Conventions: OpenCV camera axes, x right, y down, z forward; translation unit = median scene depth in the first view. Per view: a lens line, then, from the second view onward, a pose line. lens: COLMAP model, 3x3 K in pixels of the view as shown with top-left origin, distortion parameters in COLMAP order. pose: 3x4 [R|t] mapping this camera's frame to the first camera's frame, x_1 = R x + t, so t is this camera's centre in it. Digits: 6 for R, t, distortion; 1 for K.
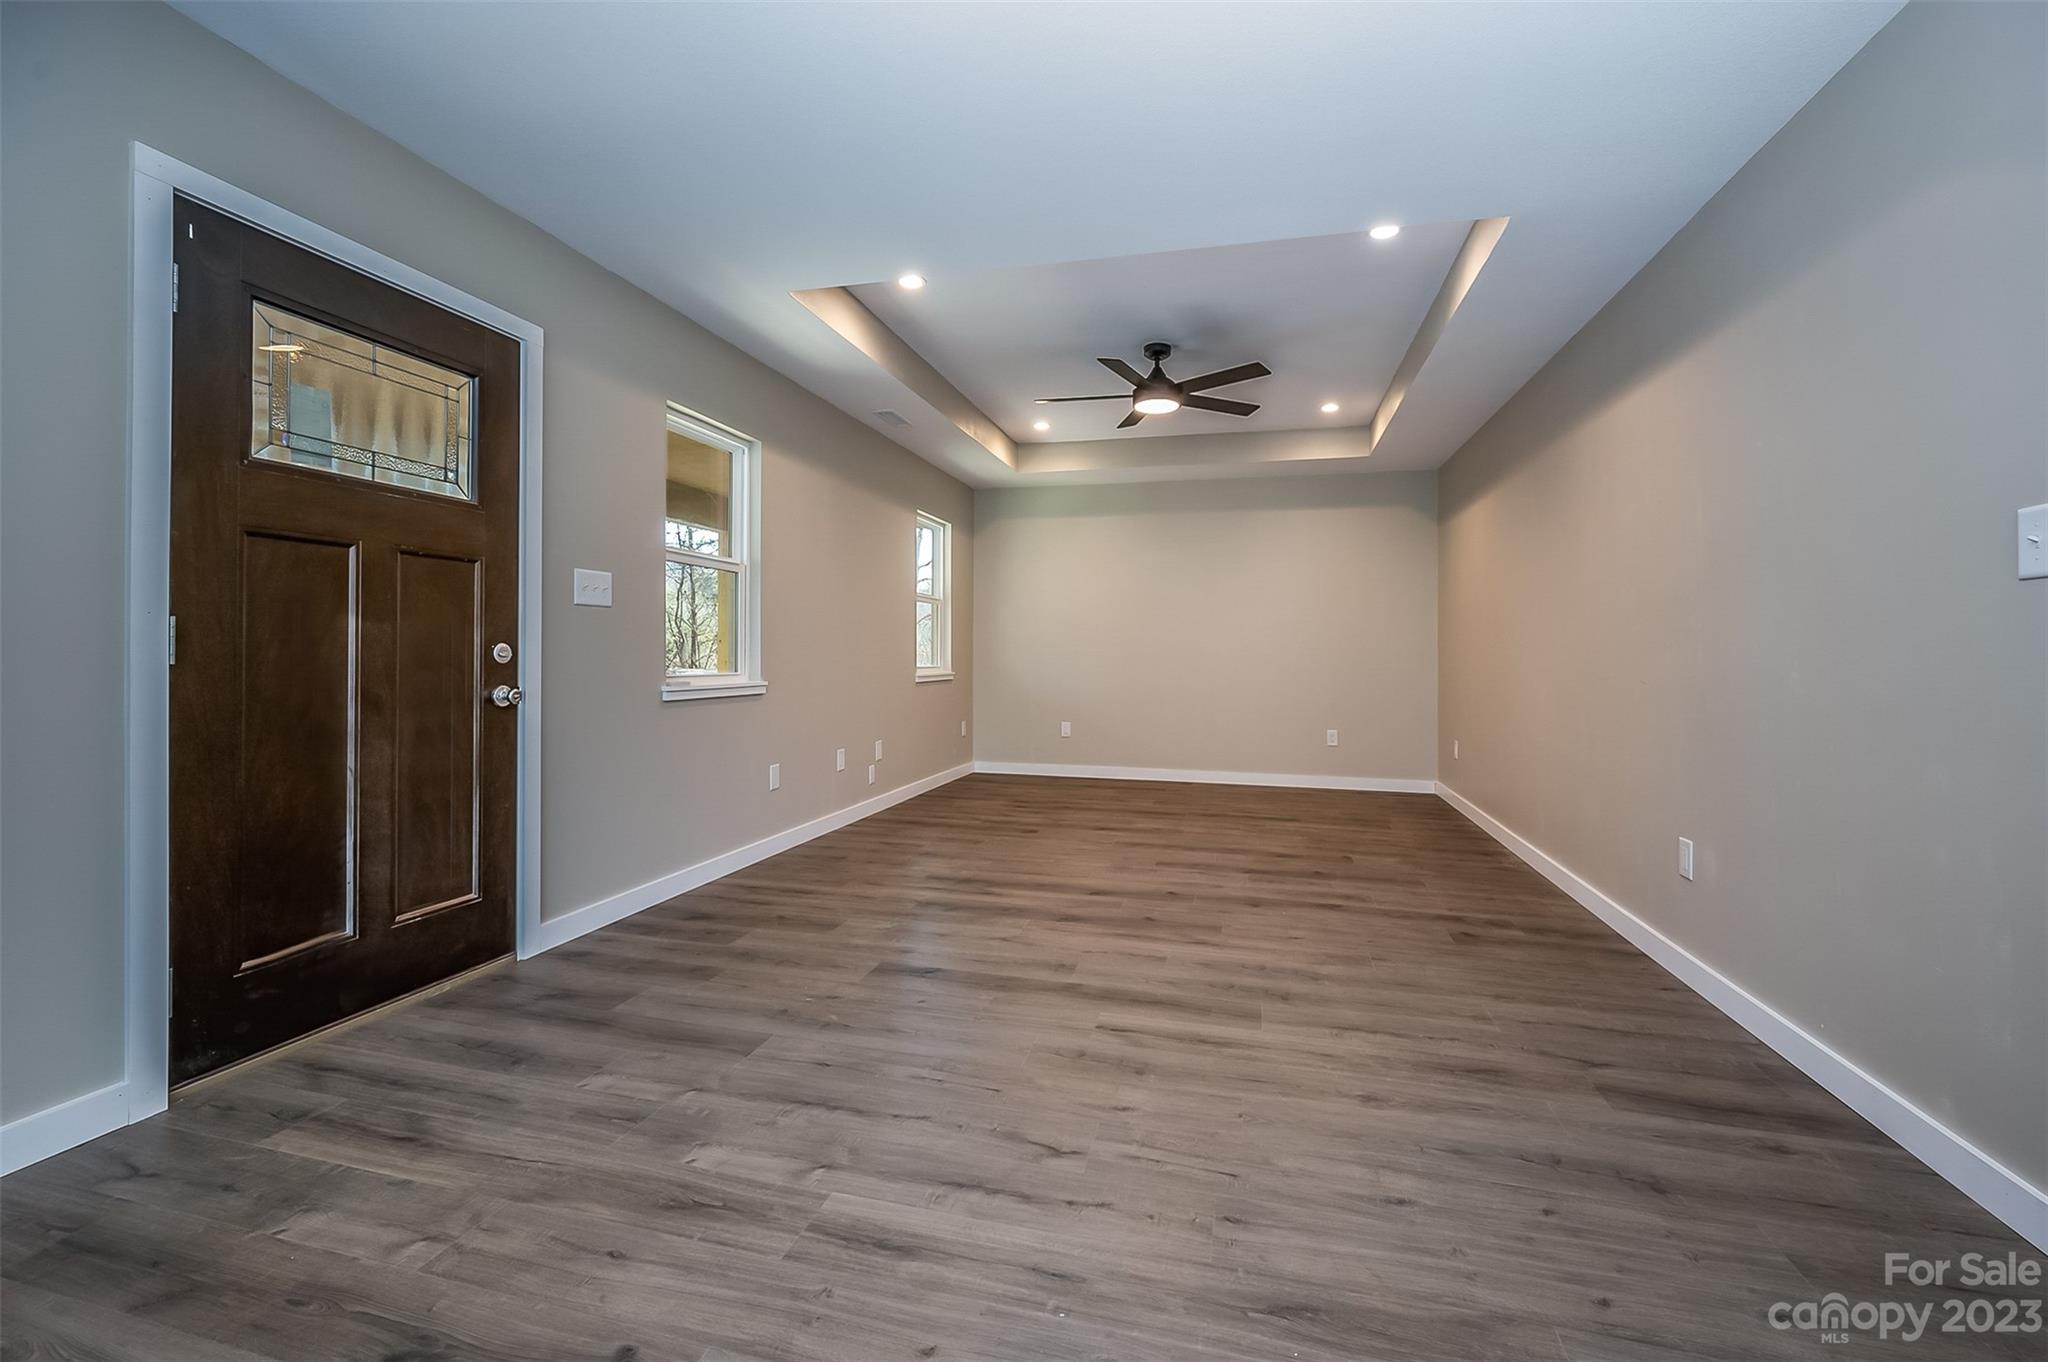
lens RADIAL K [[817.0, 0, 1034.0], [0, 817.0, 649.8], [0, 0, 1]] dist [0.000084, 0.000064]
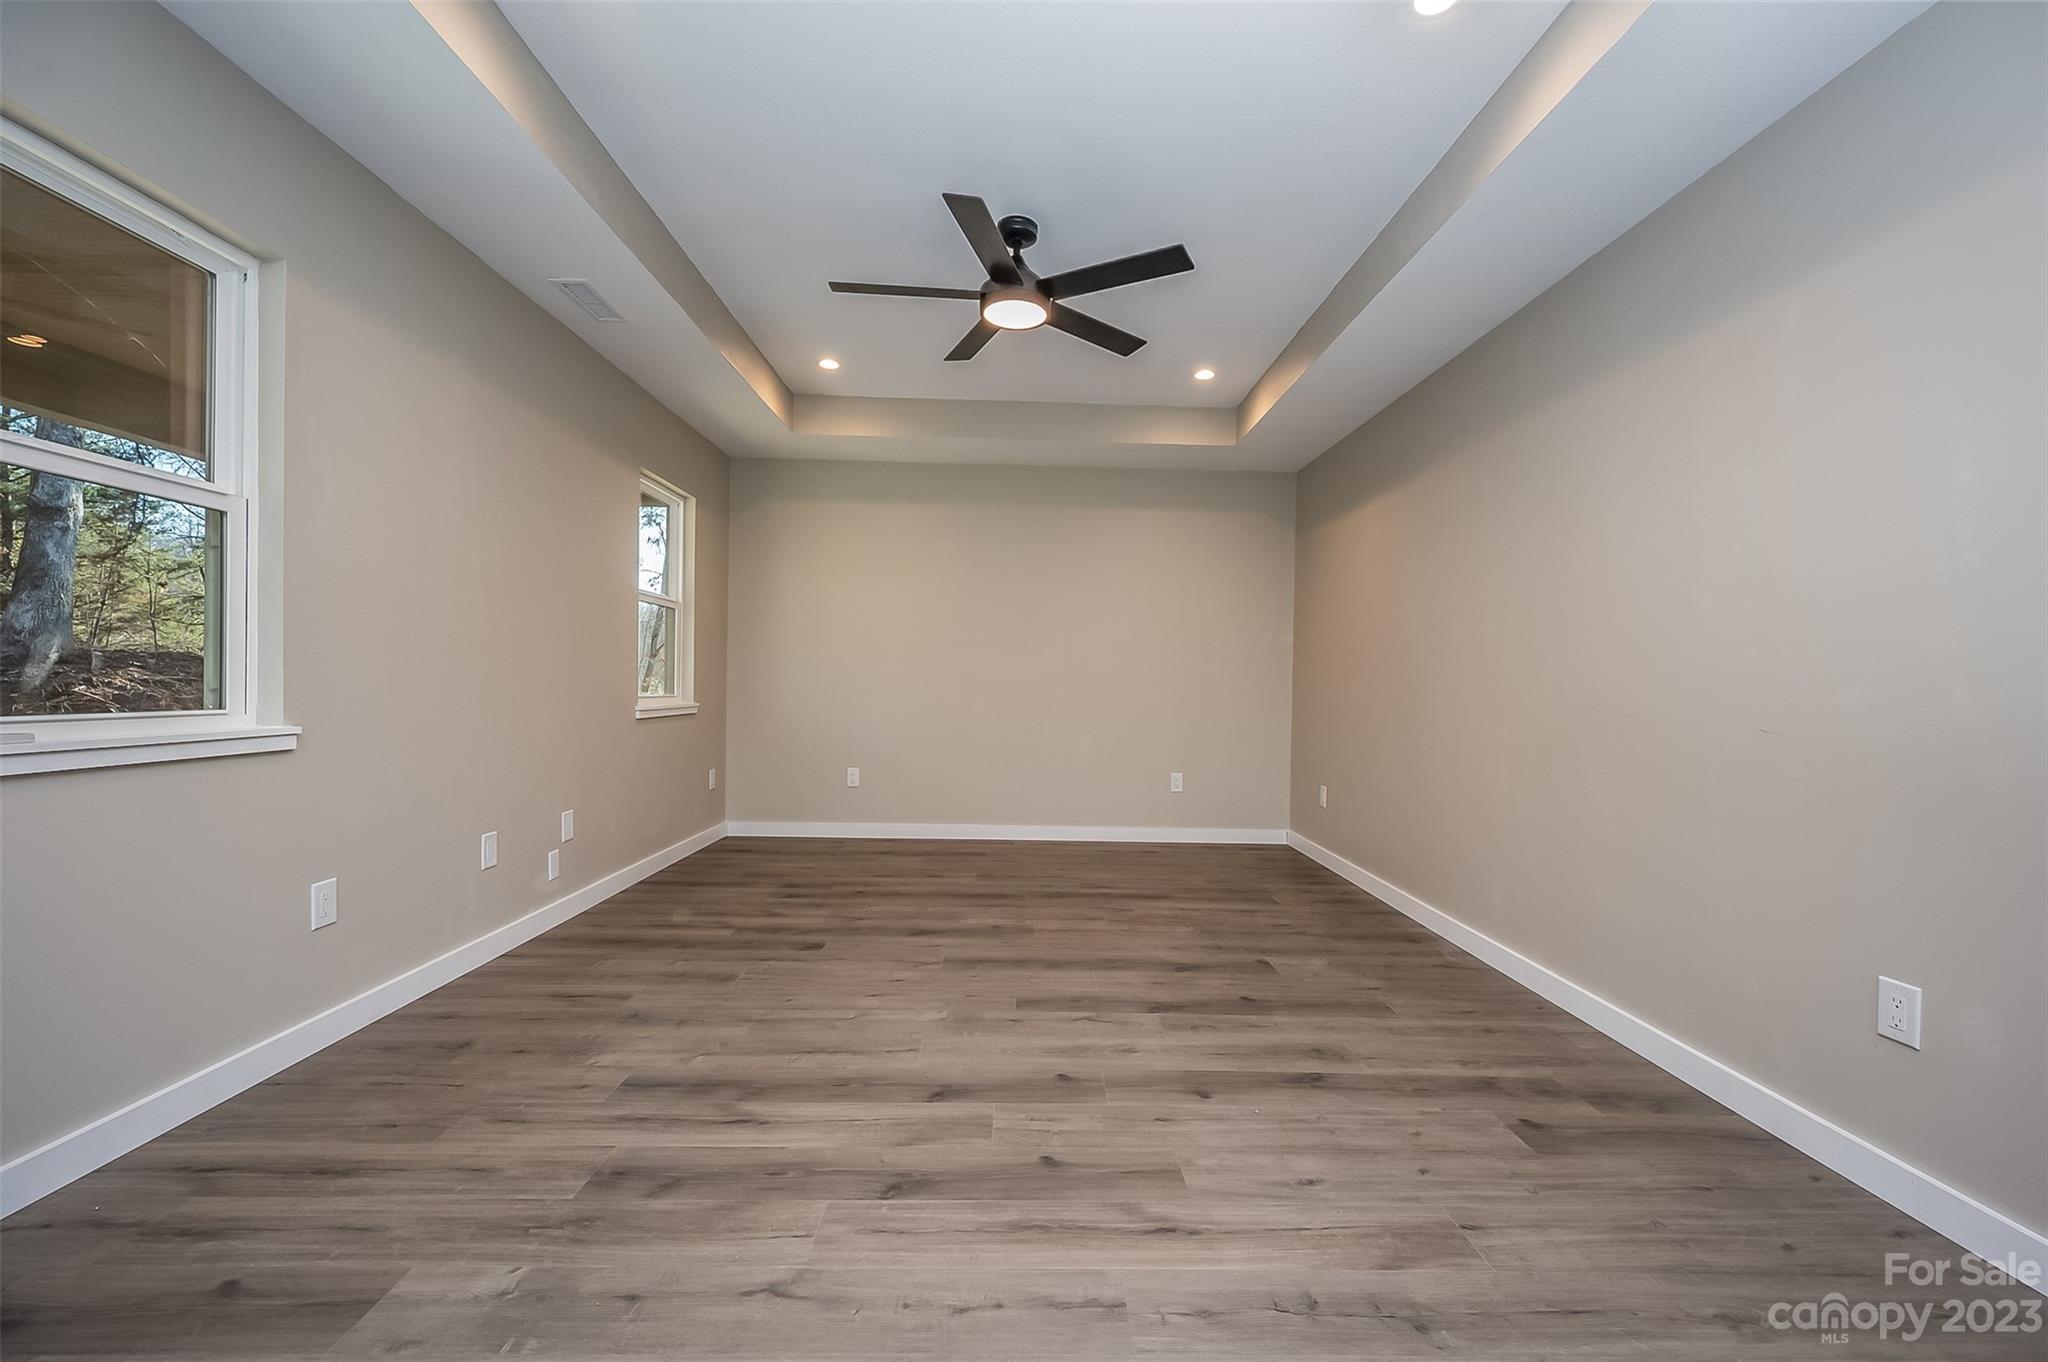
lens RADIAL K [[805.3, 0, 1024.0], [0, 805.3, 681.0], [0, 0, 1]] dist [0.001693, 0.000100]
pose [[0.962650, 0.010520, 0.270544, -0.020343], [-0.012087, 0.999918, 0.004127, 0.002149], [-0.270479, -0.007243, 0.962699, 0.373996]]
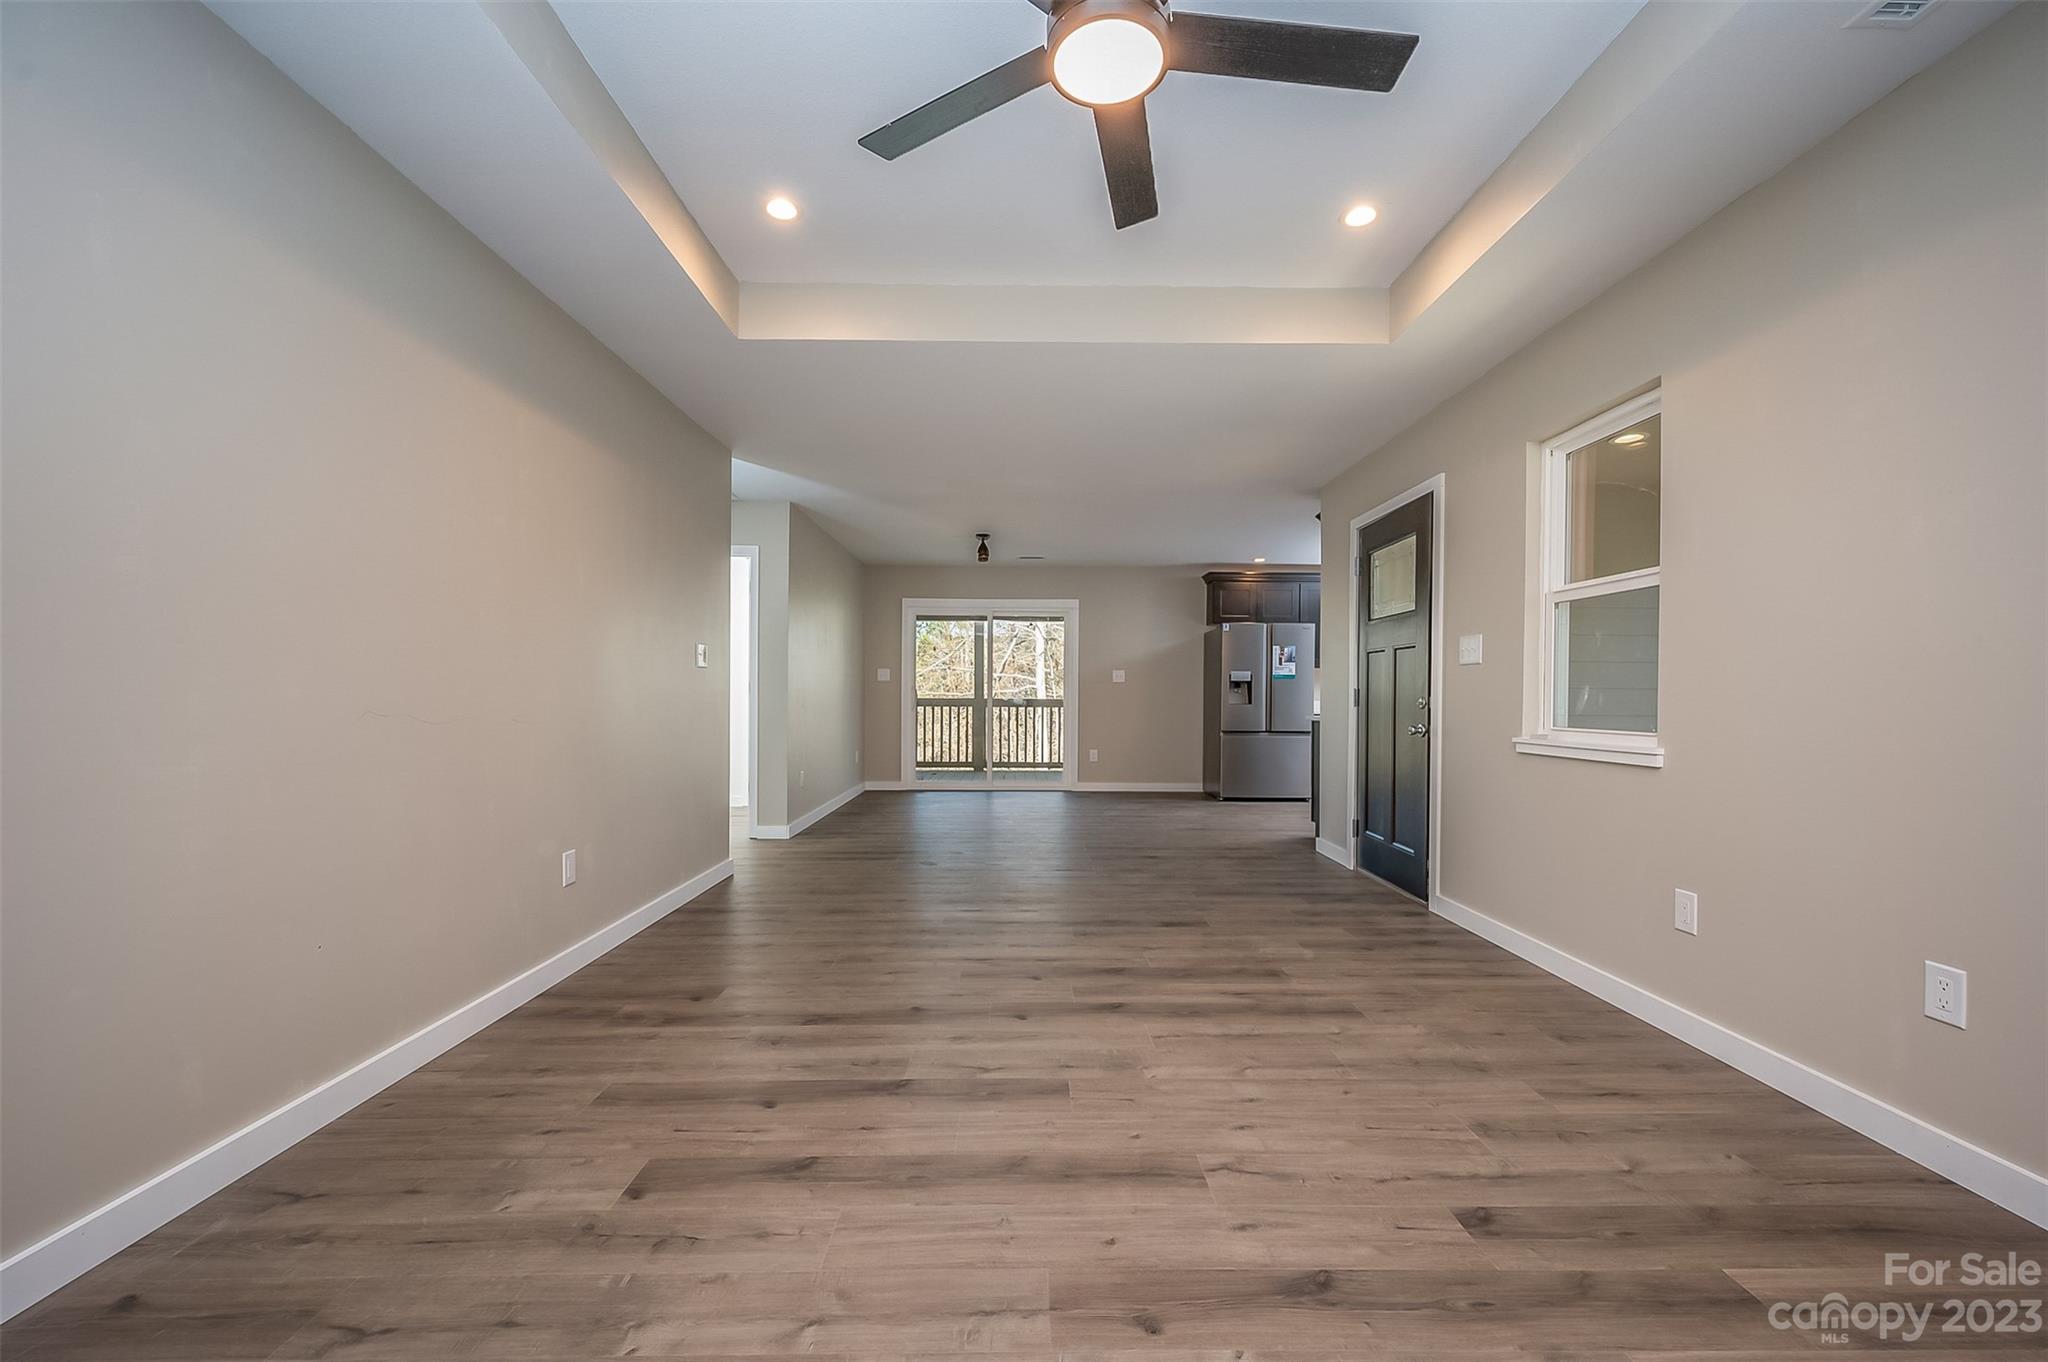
lens RADIAL K [[814.9, 0, 1025.8], [0, 814.9, 695.6], [0, 0, 1]] dist [-0.001272, -0.000003]
pose [[-0.963873, -0.014225, -0.265982, 0.314042], [-0.012498, 0.999888, -0.008186, 0.008980], [0.266069, -0.004566, -0.963943, 1.471447]]
